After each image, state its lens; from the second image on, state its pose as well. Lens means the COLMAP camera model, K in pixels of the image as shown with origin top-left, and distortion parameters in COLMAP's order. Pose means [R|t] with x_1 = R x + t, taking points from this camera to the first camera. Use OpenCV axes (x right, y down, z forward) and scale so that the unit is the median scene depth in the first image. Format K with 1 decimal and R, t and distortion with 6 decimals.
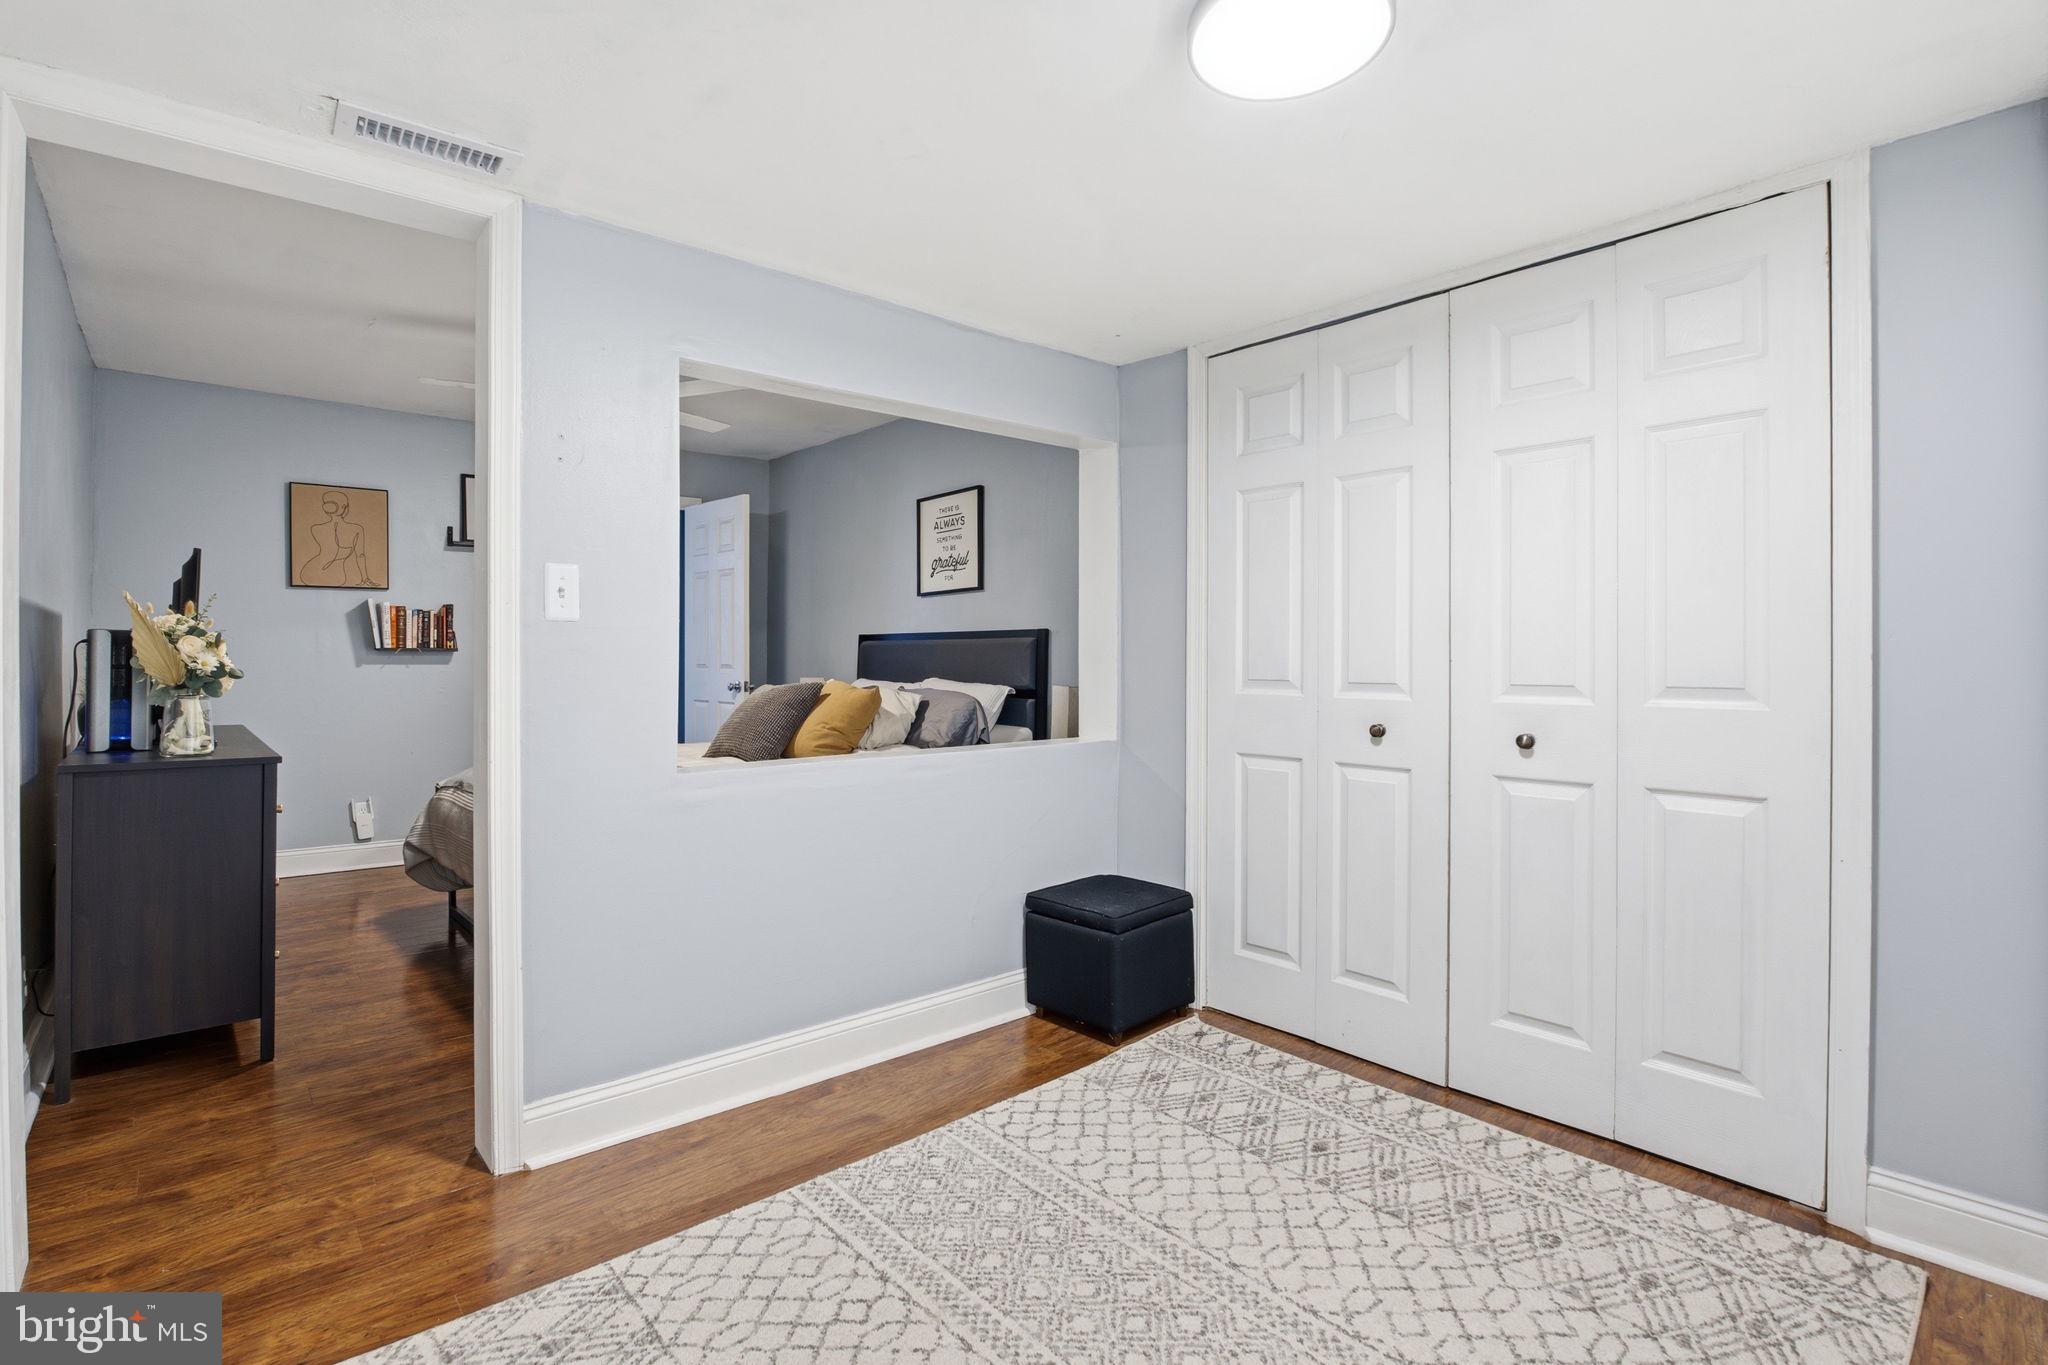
lens RADIAL K [[917.6, 0, 1008.0], [0, 917.6, 674.1], [0, 0, 1]] dist [-0.017943, 0.000295]
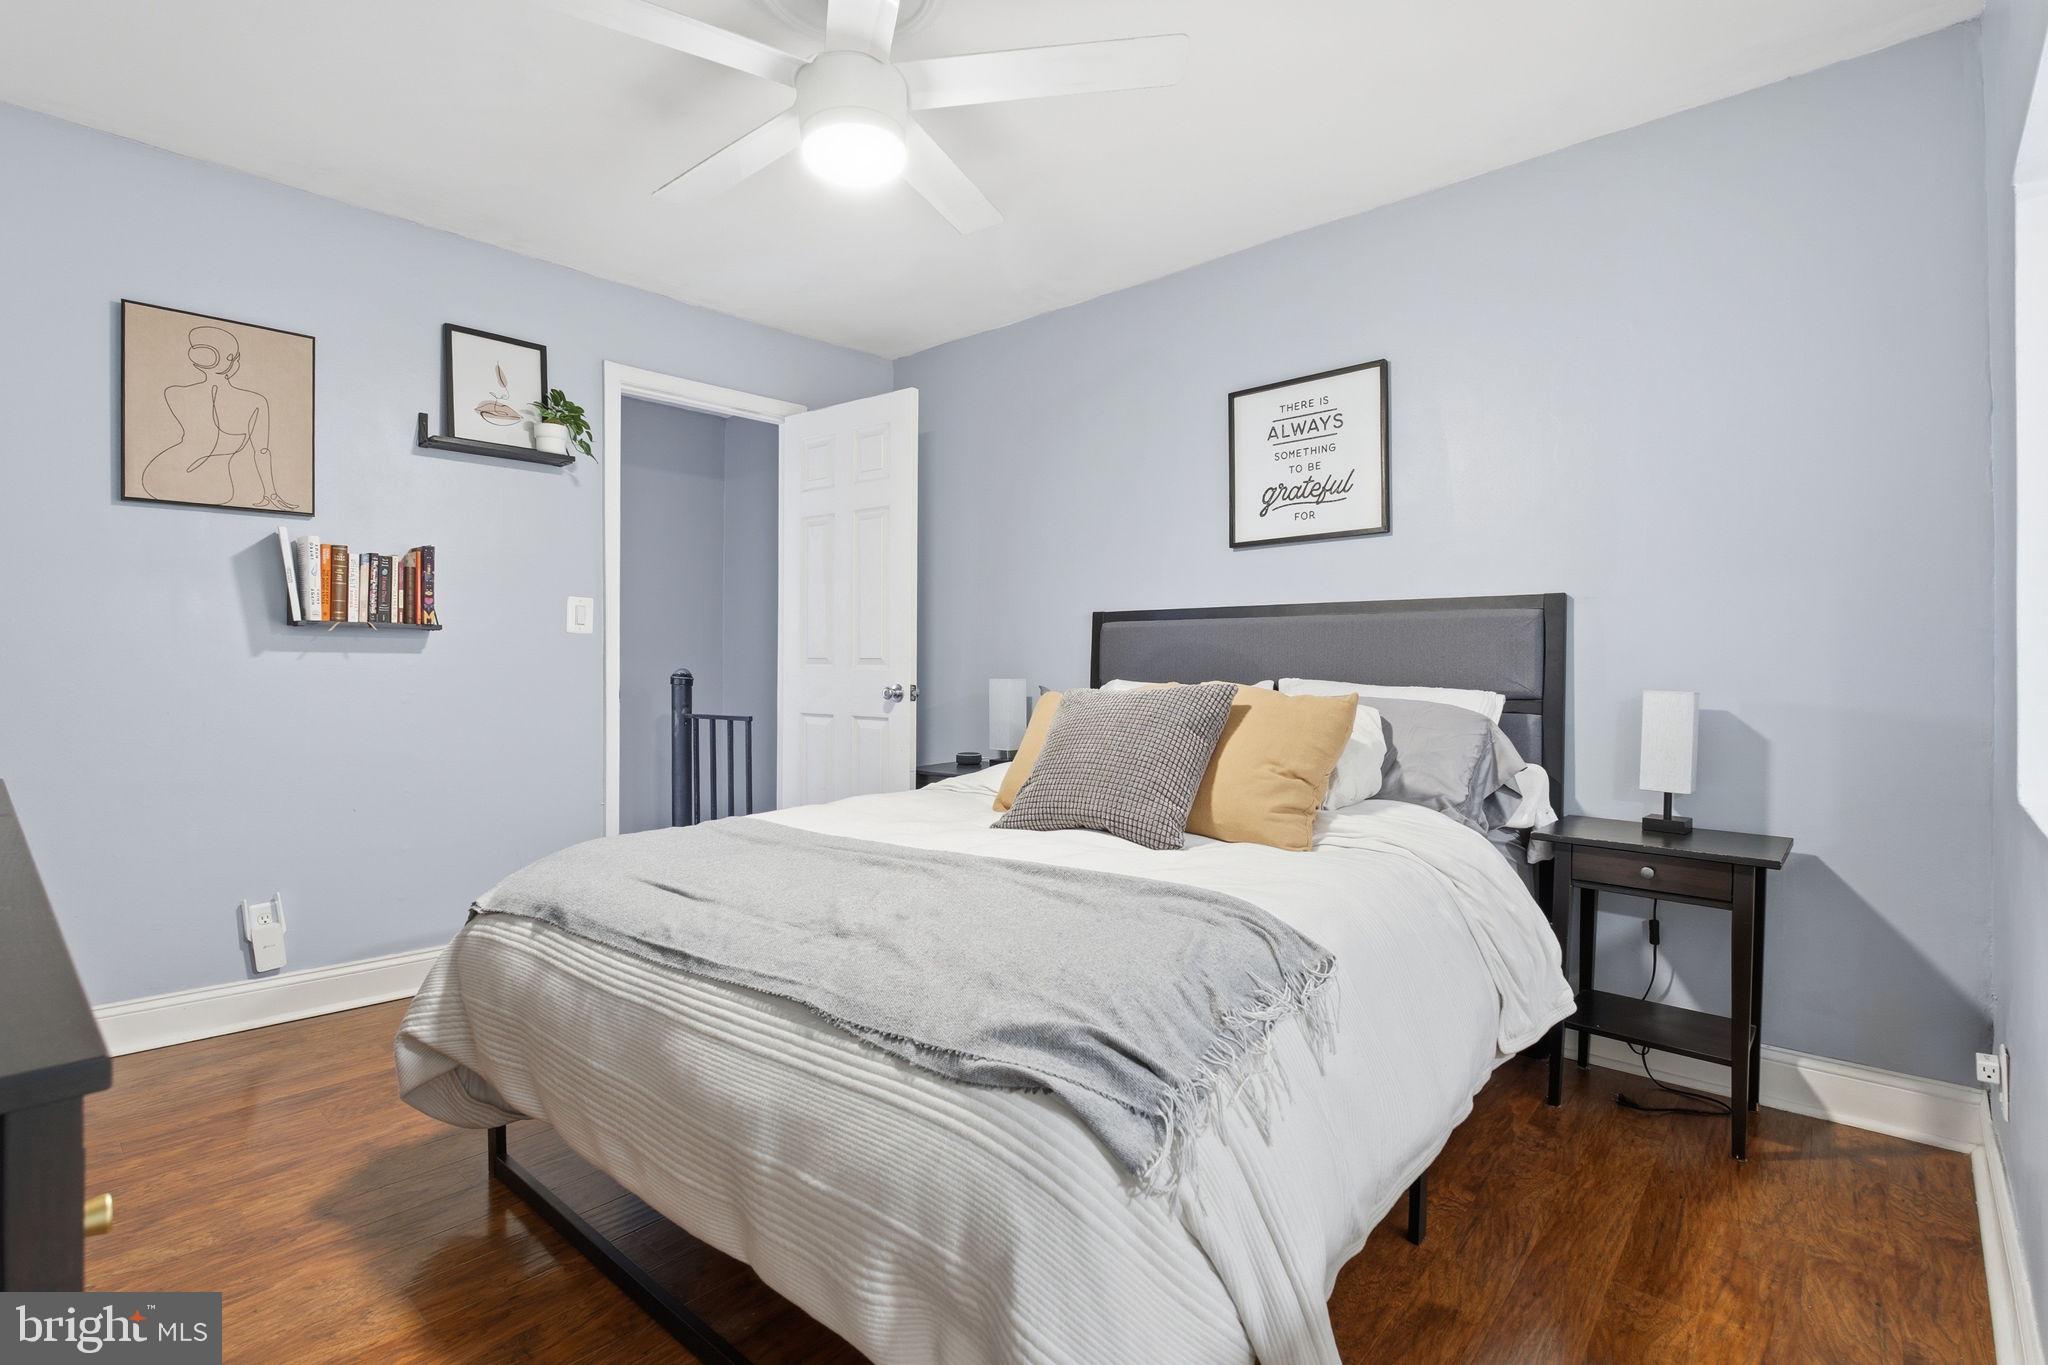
lens RADIAL K [[917.6, 0, 1009.2], [0, 917.6, 677.9], [0, 0, 1]] dist [-0.017943, 0.000295]
pose [[0.993392, 0.002611, 0.114741, -0.409087], [-0.002427, 0.999996, -0.001747, 0.006908], [-0.114745, 0.001457, 0.993394, 0.509278]]
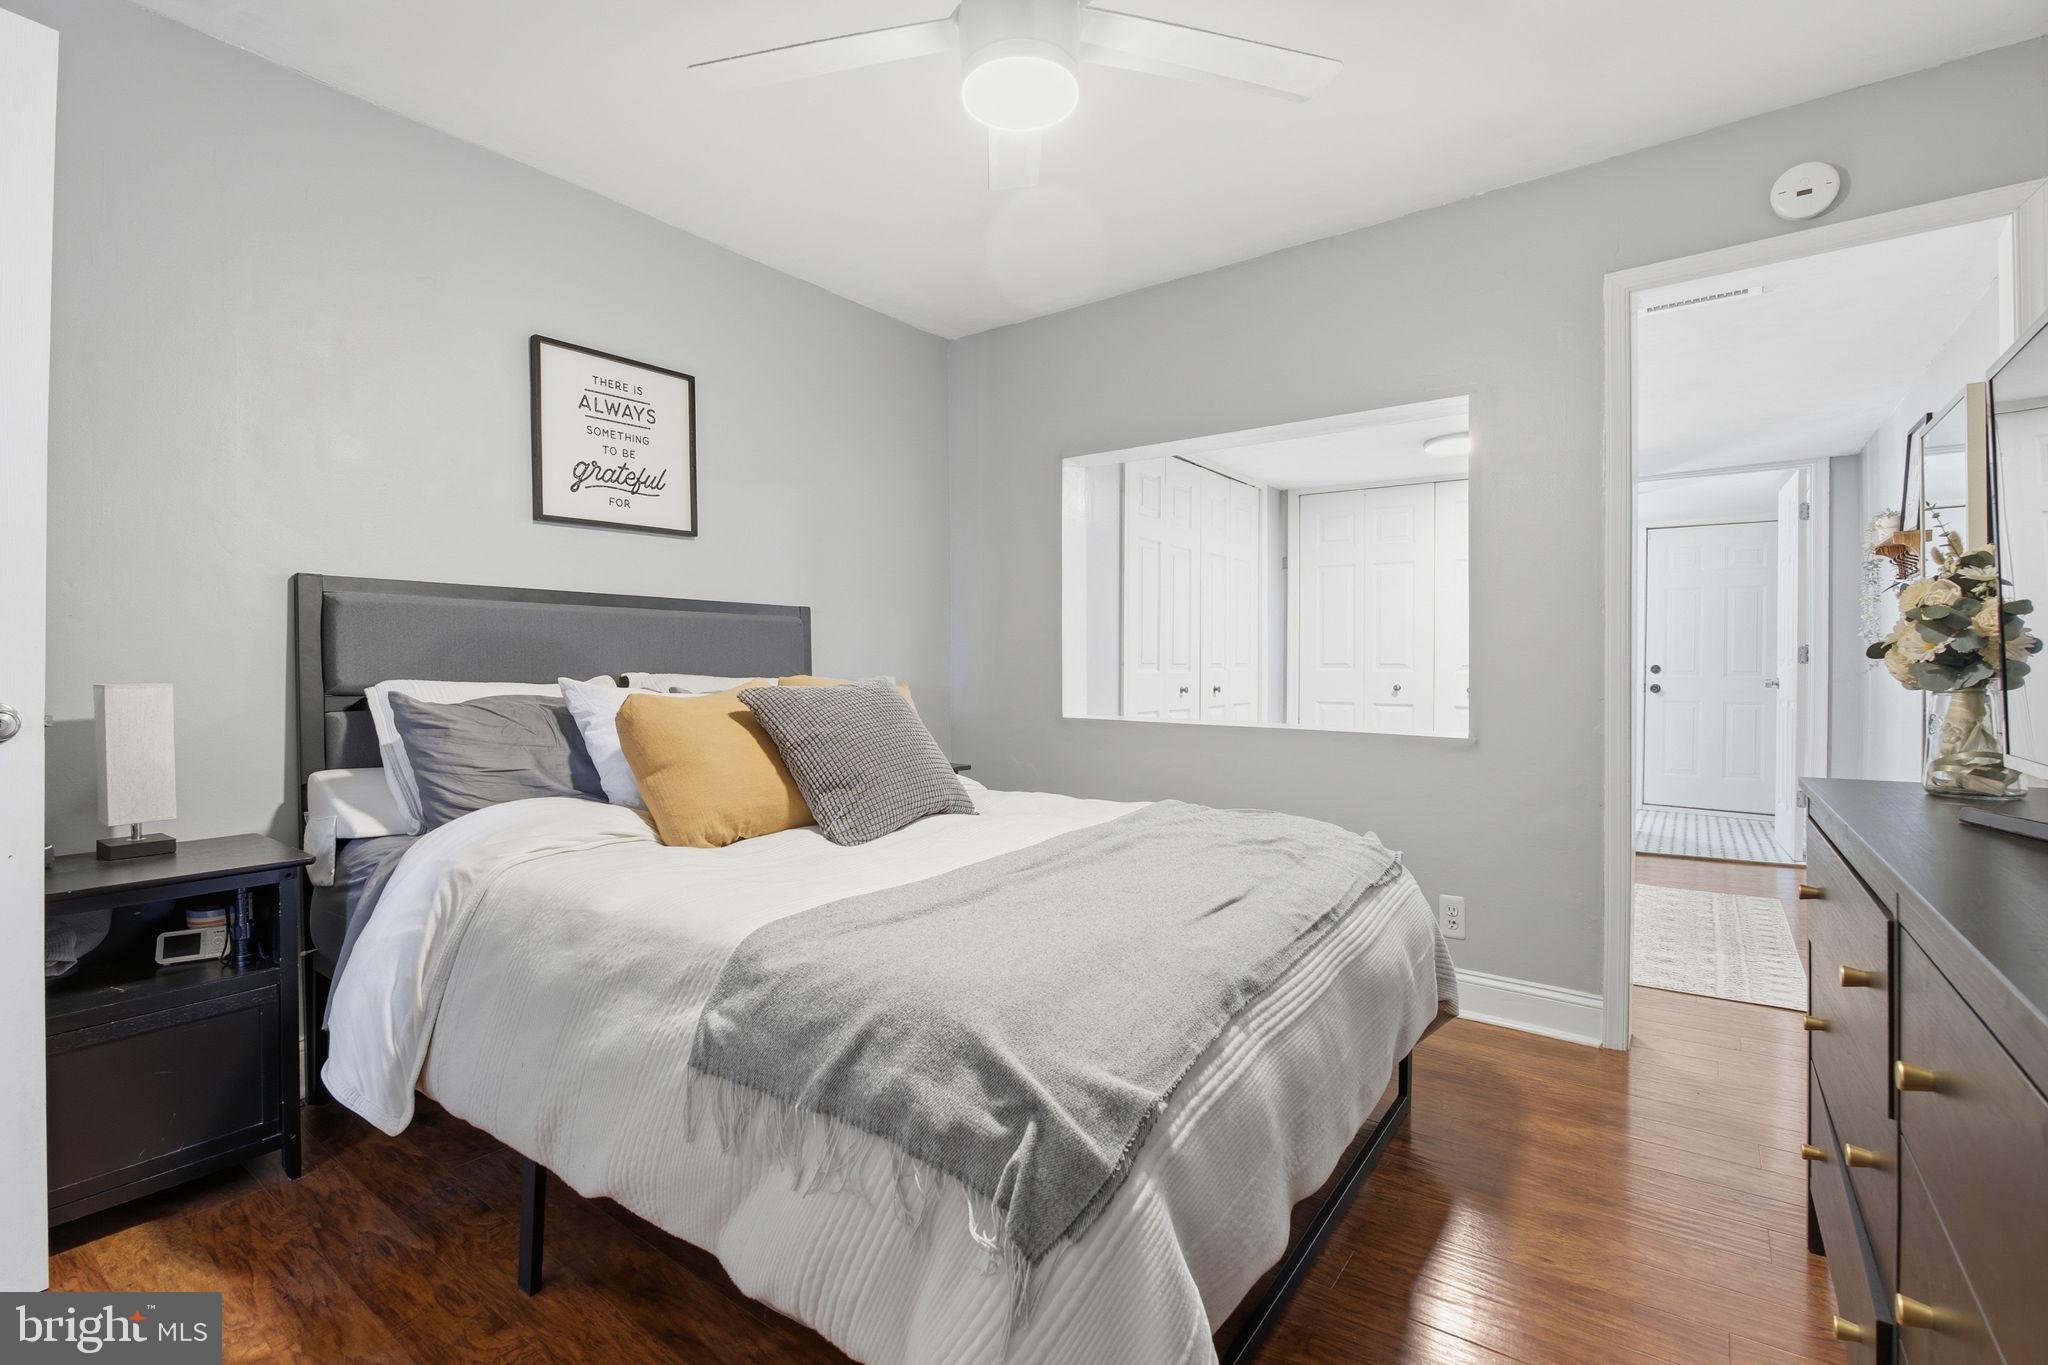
lens RADIAL K [[917.6, 0, 1012.8], [0, 917.6, 669.6], [0, 0, 1]] dist [-0.017943, 0.000295]
pose [[-0.183332, -0.011560, 0.982983, -0.851163], [0.009283, 0.999866, 0.013490, -0.003756], [-0.983007, 0.011598, -0.183200, 1.062659]]
